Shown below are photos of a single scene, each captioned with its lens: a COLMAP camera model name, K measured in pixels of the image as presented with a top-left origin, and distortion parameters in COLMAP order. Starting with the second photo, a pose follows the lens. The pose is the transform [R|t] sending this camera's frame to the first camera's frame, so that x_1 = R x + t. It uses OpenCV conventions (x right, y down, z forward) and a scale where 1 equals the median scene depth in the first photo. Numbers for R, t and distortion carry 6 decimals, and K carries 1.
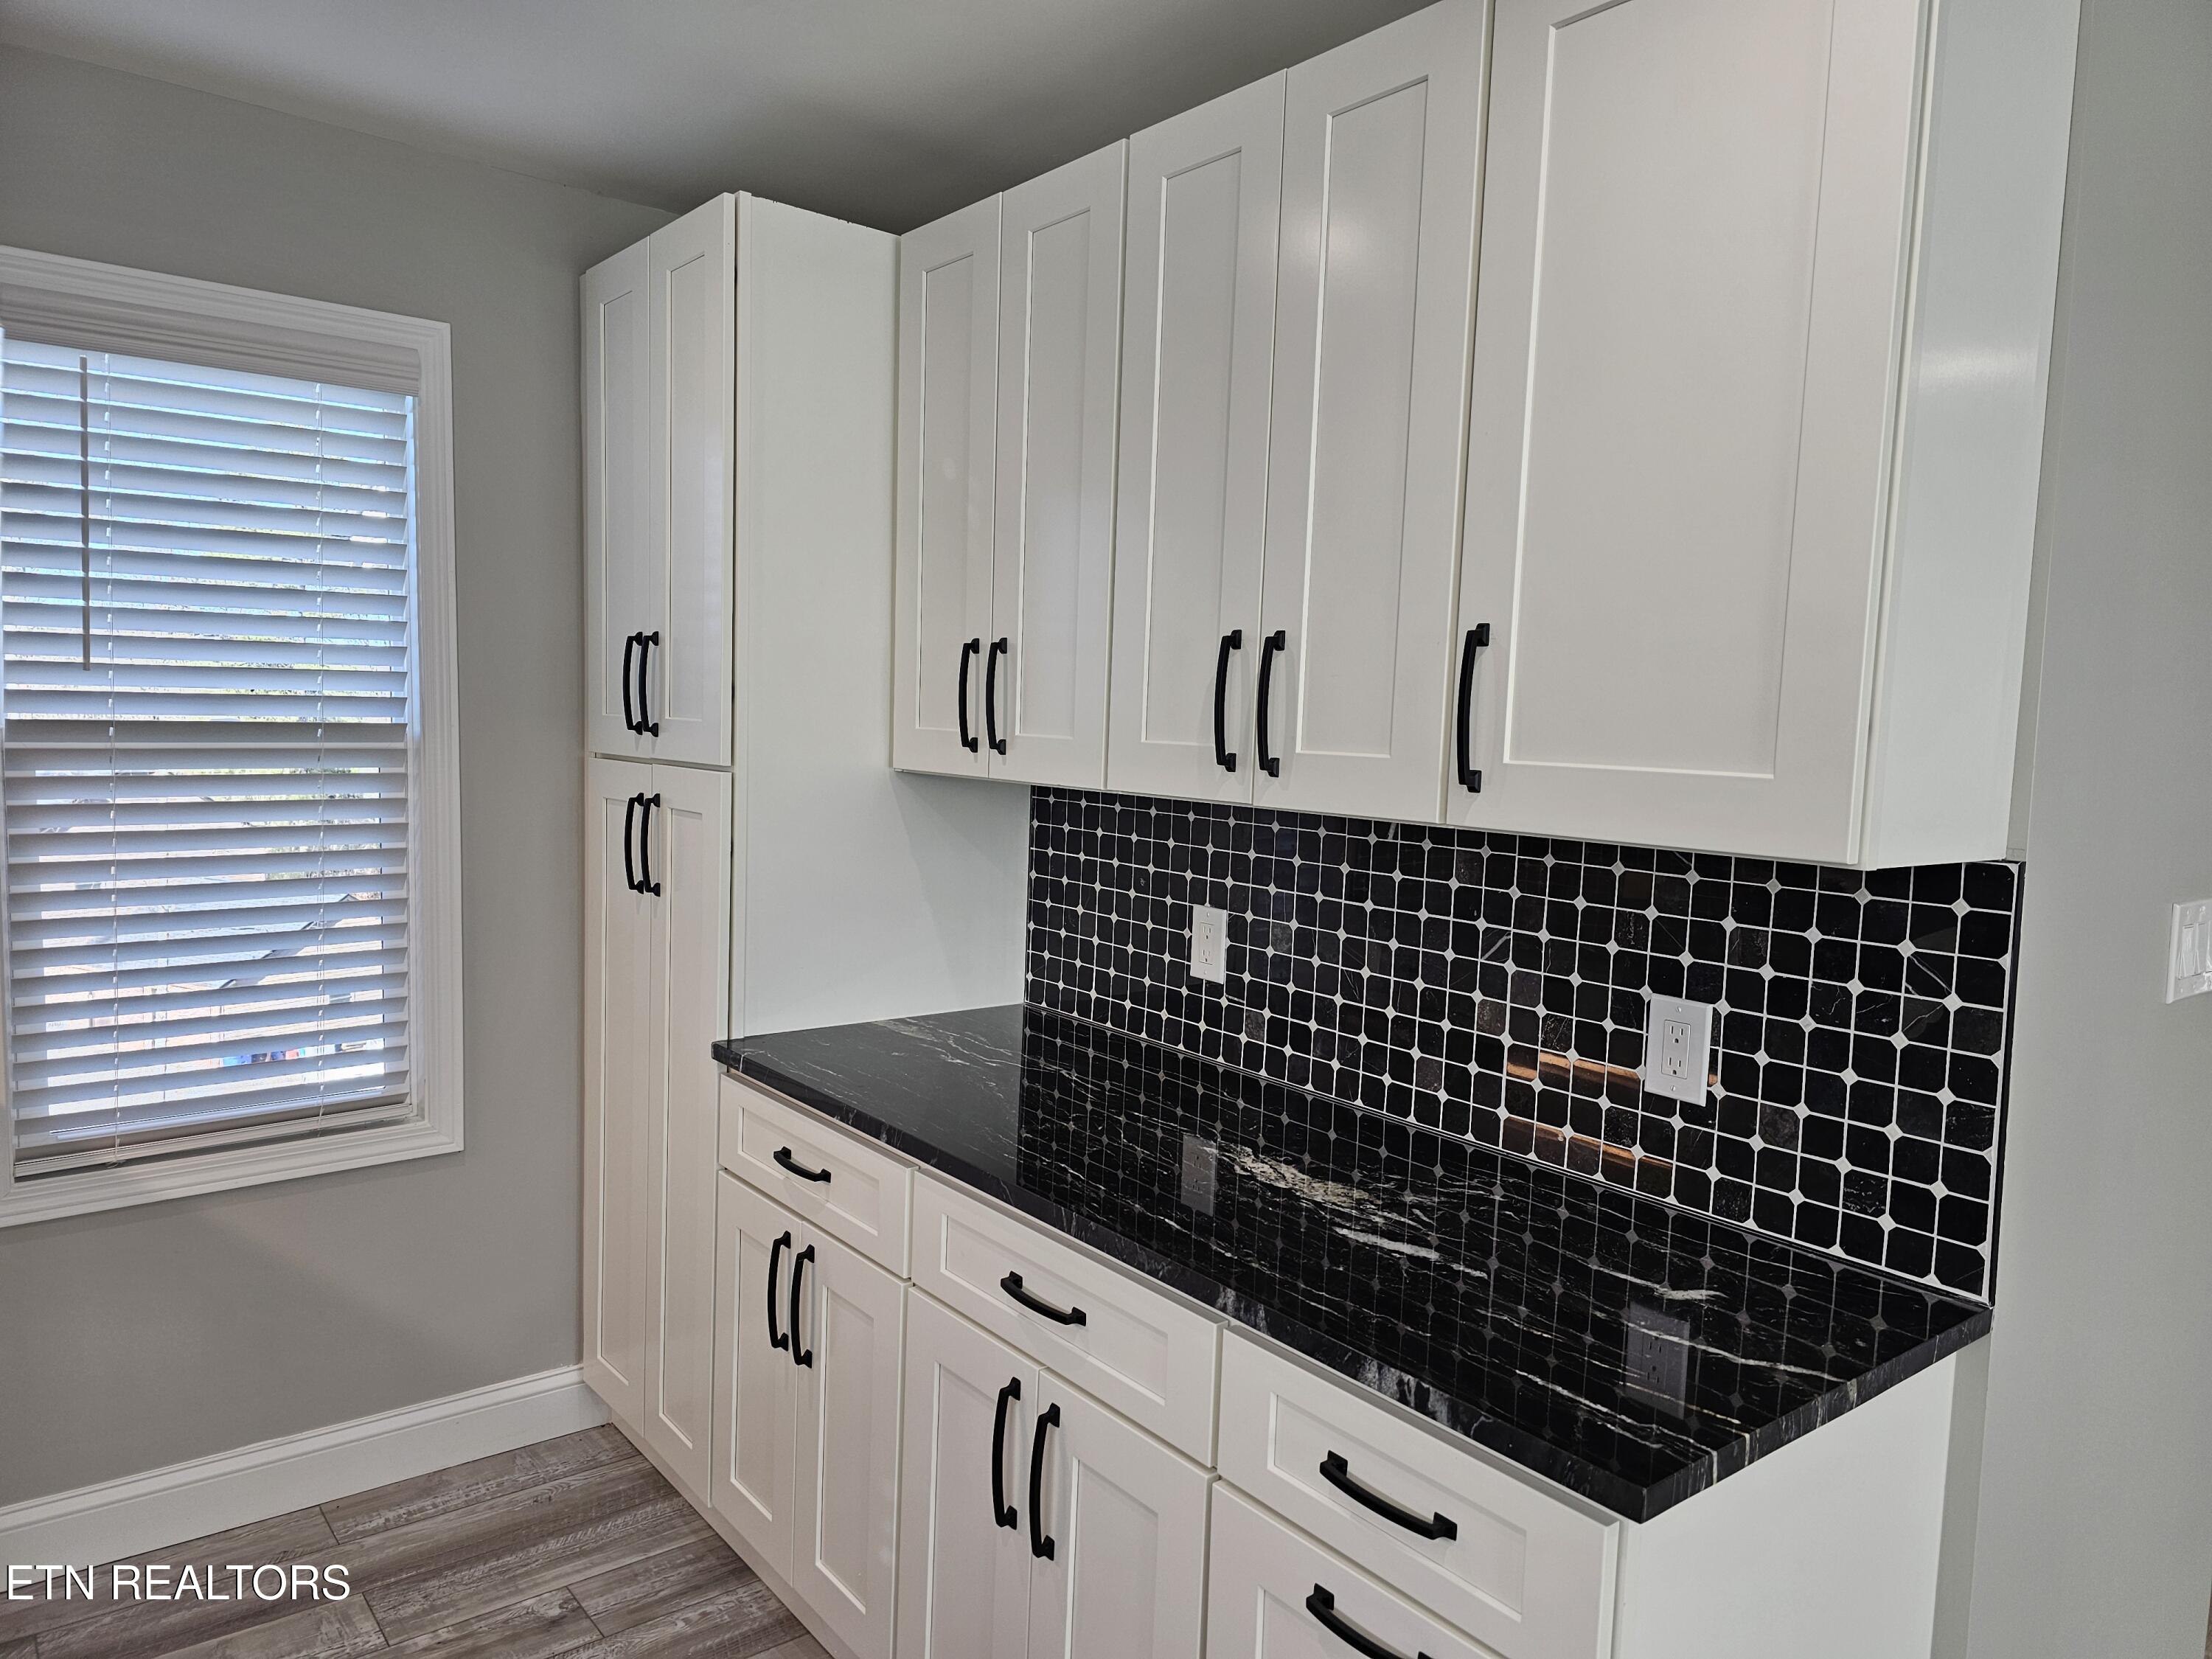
lens RADIAL K [[1476.6, 0, 1103.5], [0, 1476.6, 822.7], [0, 0, 1]] dist [0.006799, 0.002394]
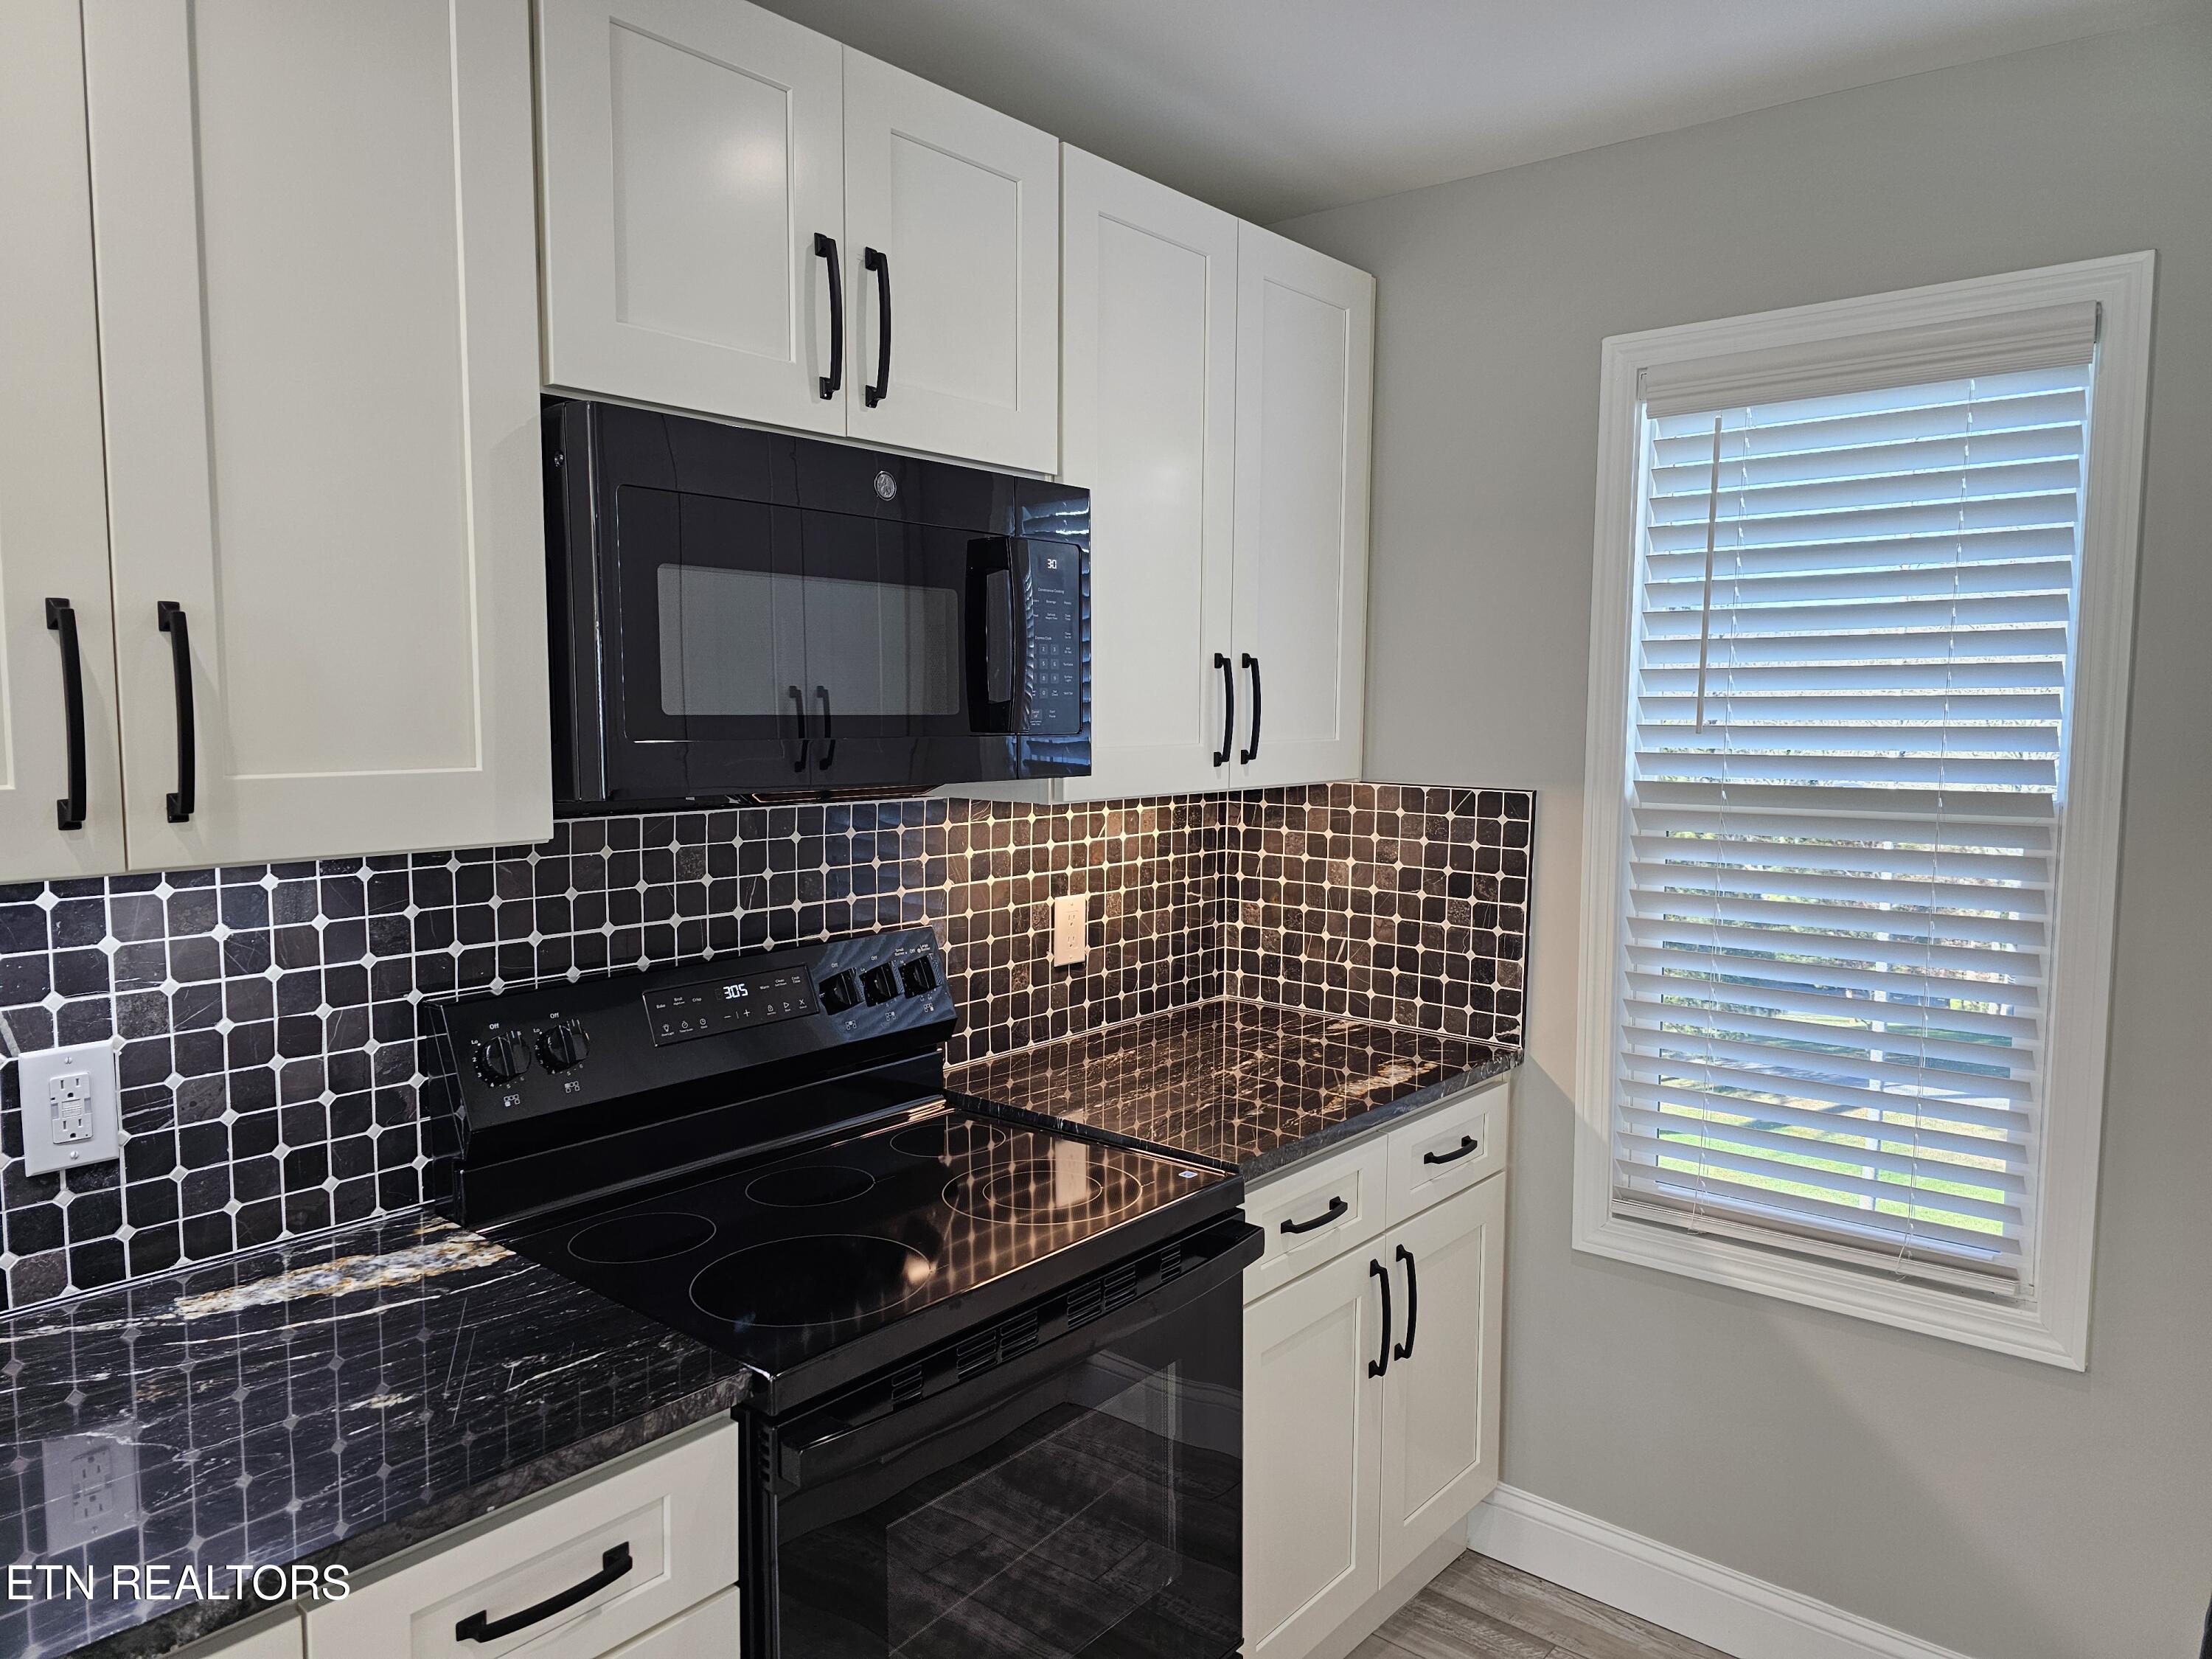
lens RADIAL K [[1476.6, 0, 1102.5], [0, 1476.6, 841.8], [0, 0, 1]] dist [0.006799, 0.002394]
pose [[0.181934, 0.051347, -0.981969, 0.209743], [-0.085955, 0.995643, 0.036137, -0.029367], [0.979547, 0.077830, 0.185555, 0.405480]]
